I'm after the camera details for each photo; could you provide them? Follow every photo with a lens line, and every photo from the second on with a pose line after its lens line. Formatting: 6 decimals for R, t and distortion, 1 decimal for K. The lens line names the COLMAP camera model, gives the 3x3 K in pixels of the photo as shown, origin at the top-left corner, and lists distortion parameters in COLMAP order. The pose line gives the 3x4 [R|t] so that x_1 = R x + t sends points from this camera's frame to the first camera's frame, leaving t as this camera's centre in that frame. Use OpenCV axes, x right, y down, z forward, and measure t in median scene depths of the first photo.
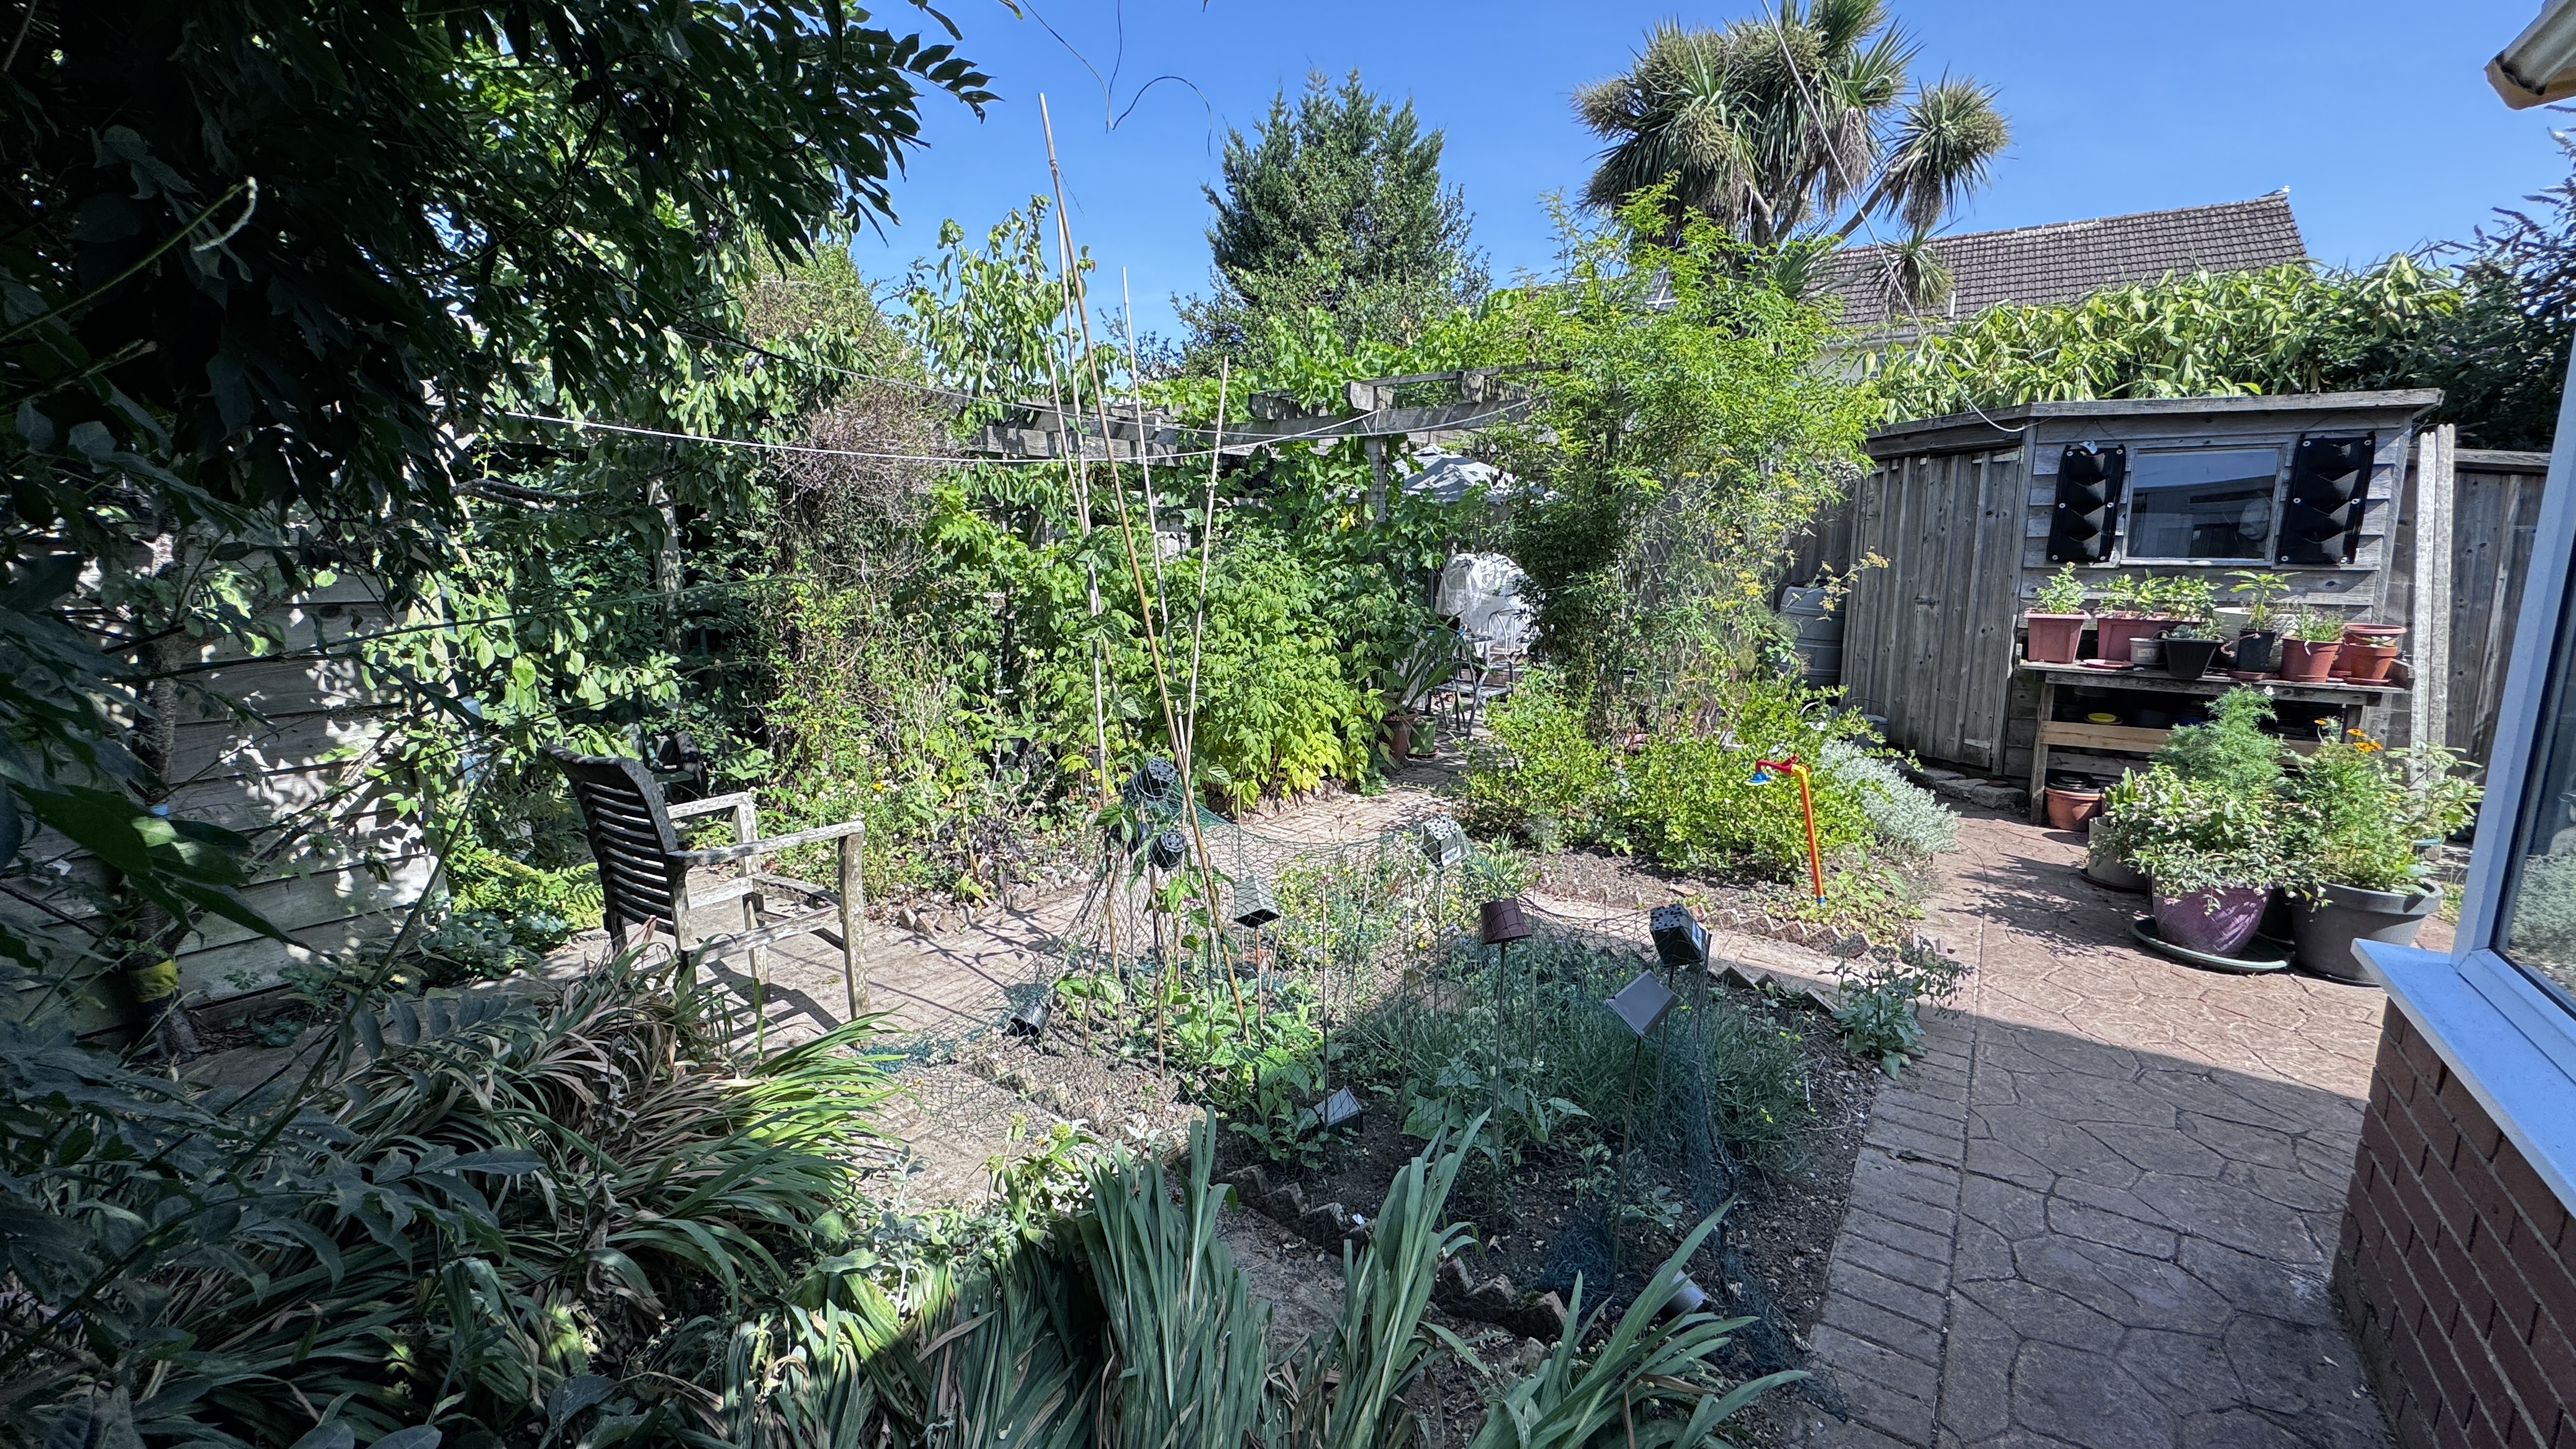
lens RADIAL K [[1037.3, 0, 1290.2], [0, 1037.3, 722.7], [0, 0, 1]] dist [-0.003079, -0.000072]
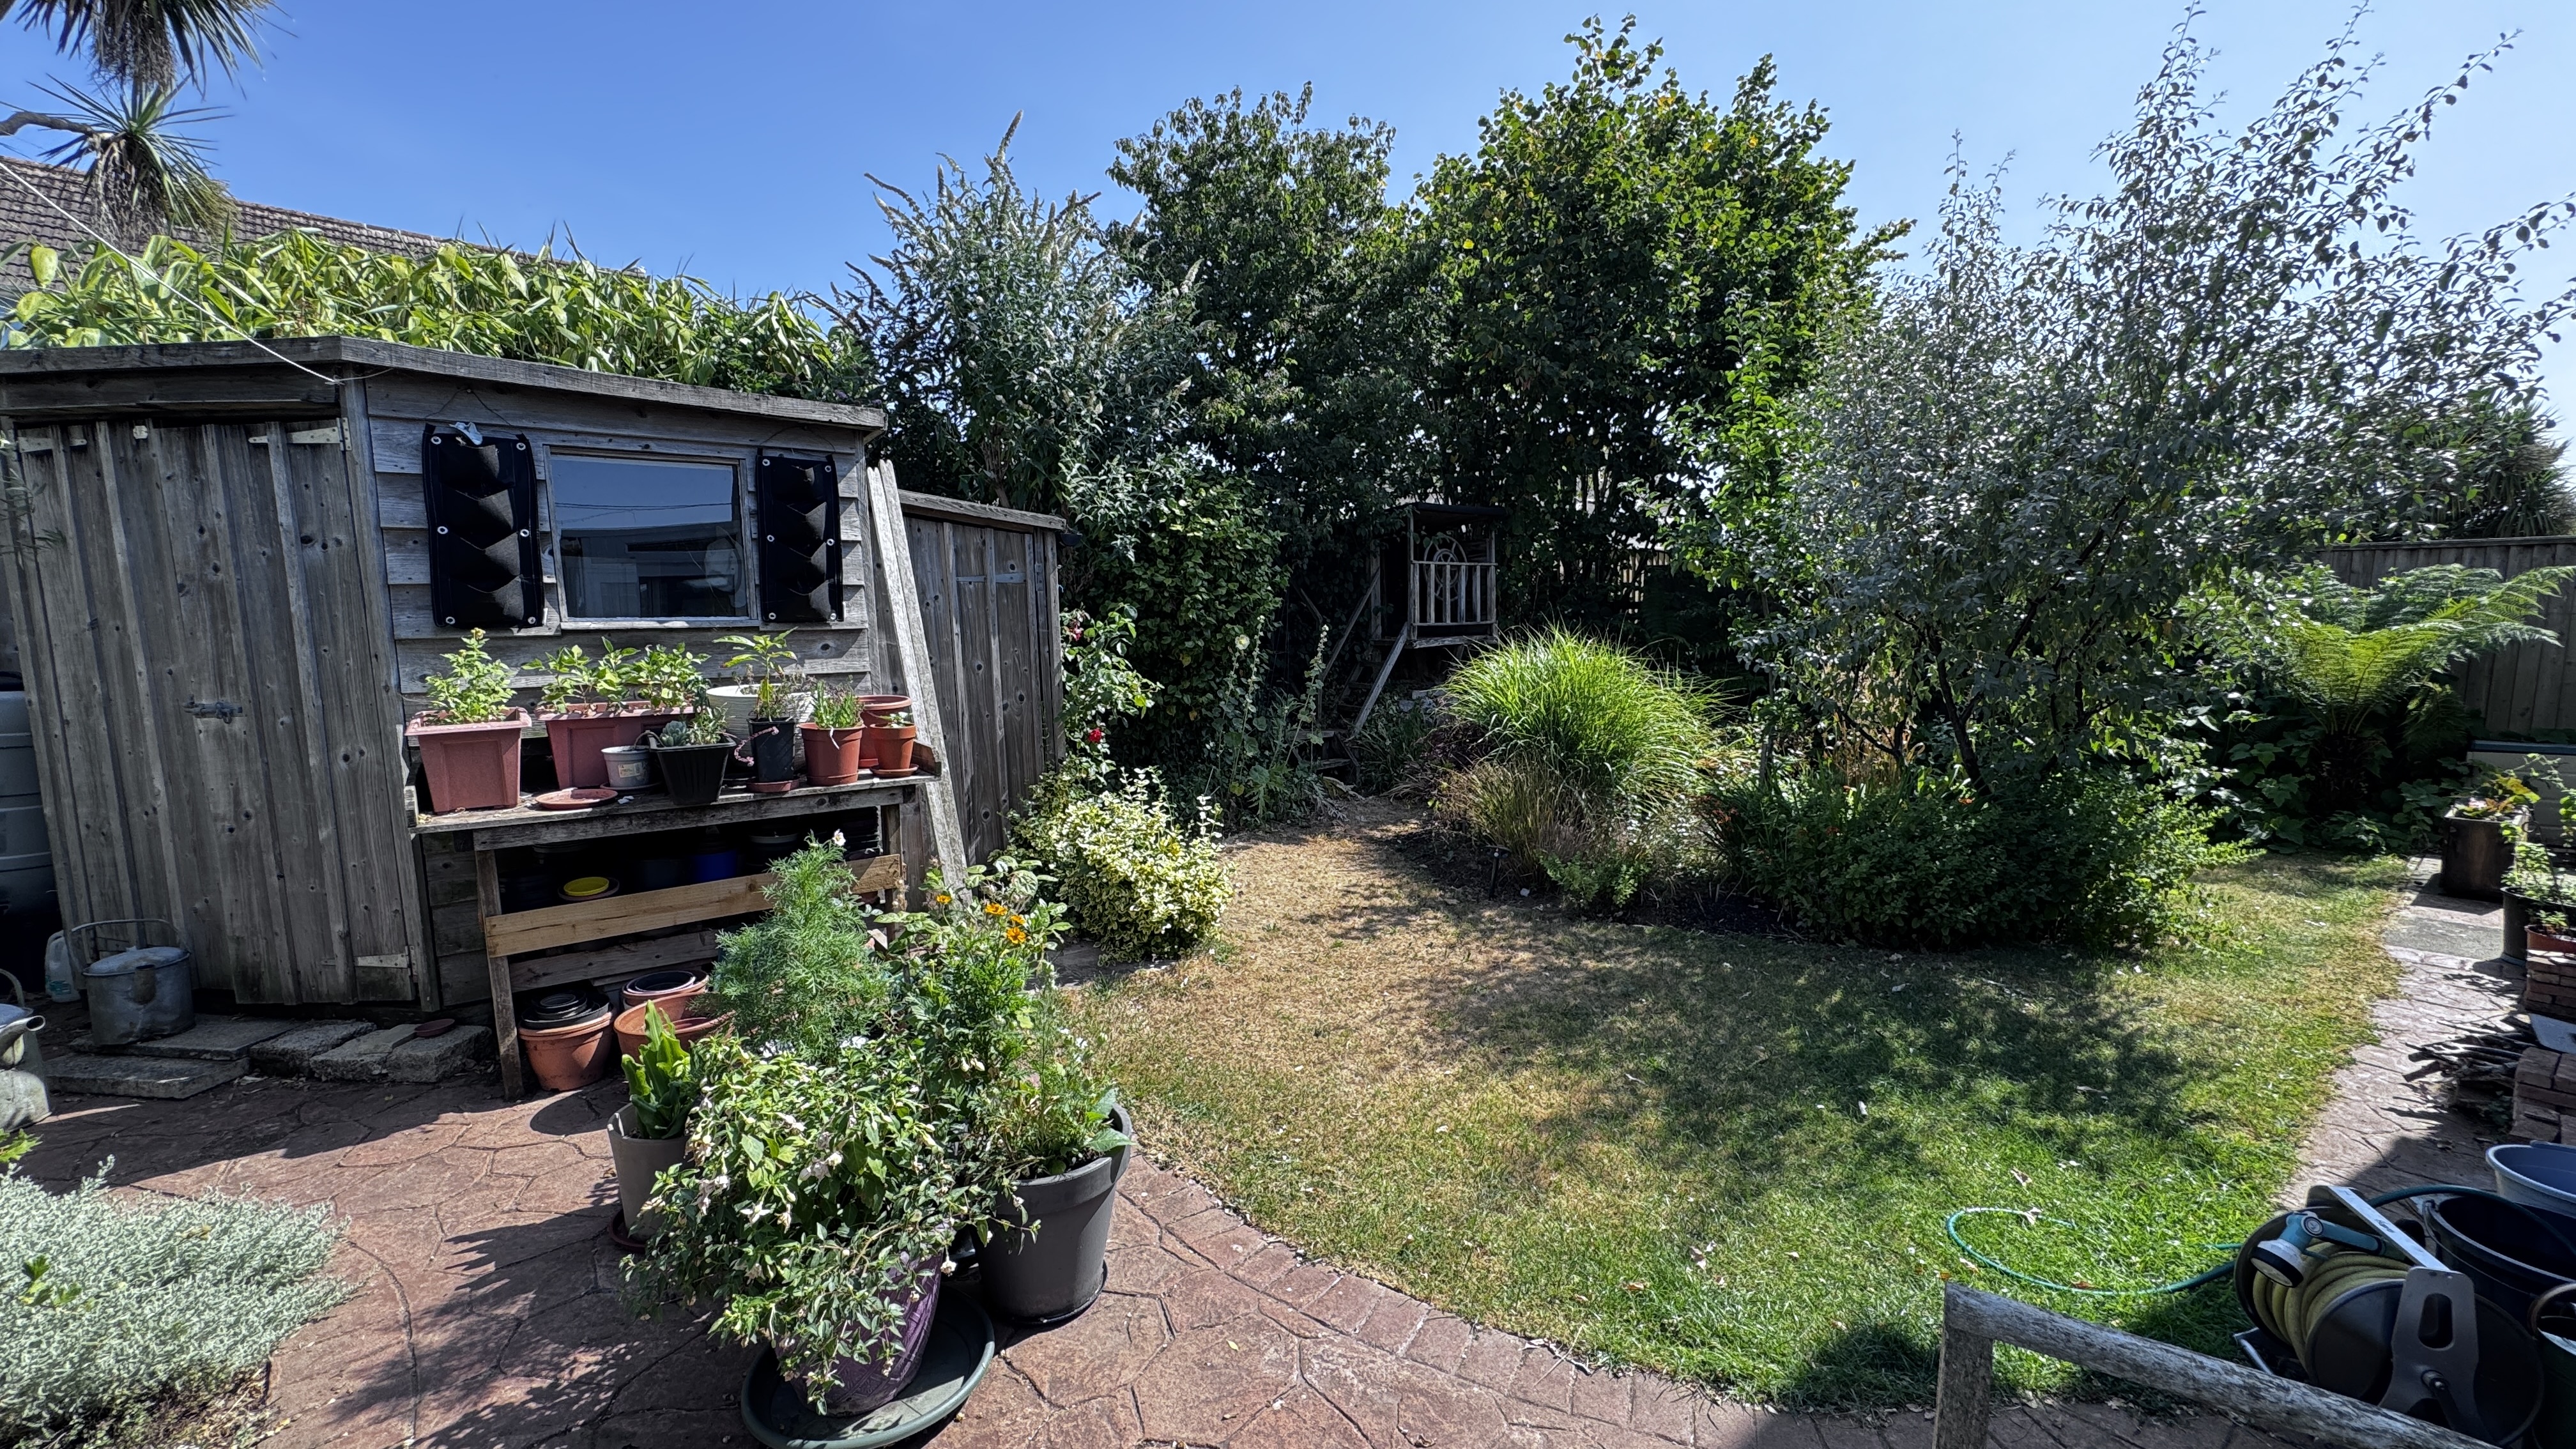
lens RADIAL K [[1037.3, 0, 1281.6], [0, 1037.3, 728.0], [0, 0, 1]] dist [-0.003079, -0.000072]
pose [[0.296966, -0.117802, 0.947594, 0.342862], [0.165184, 0.983738, 0.070528, -0.068934], [-0.940492, 0.135583, 0.311595, 0.418429]]
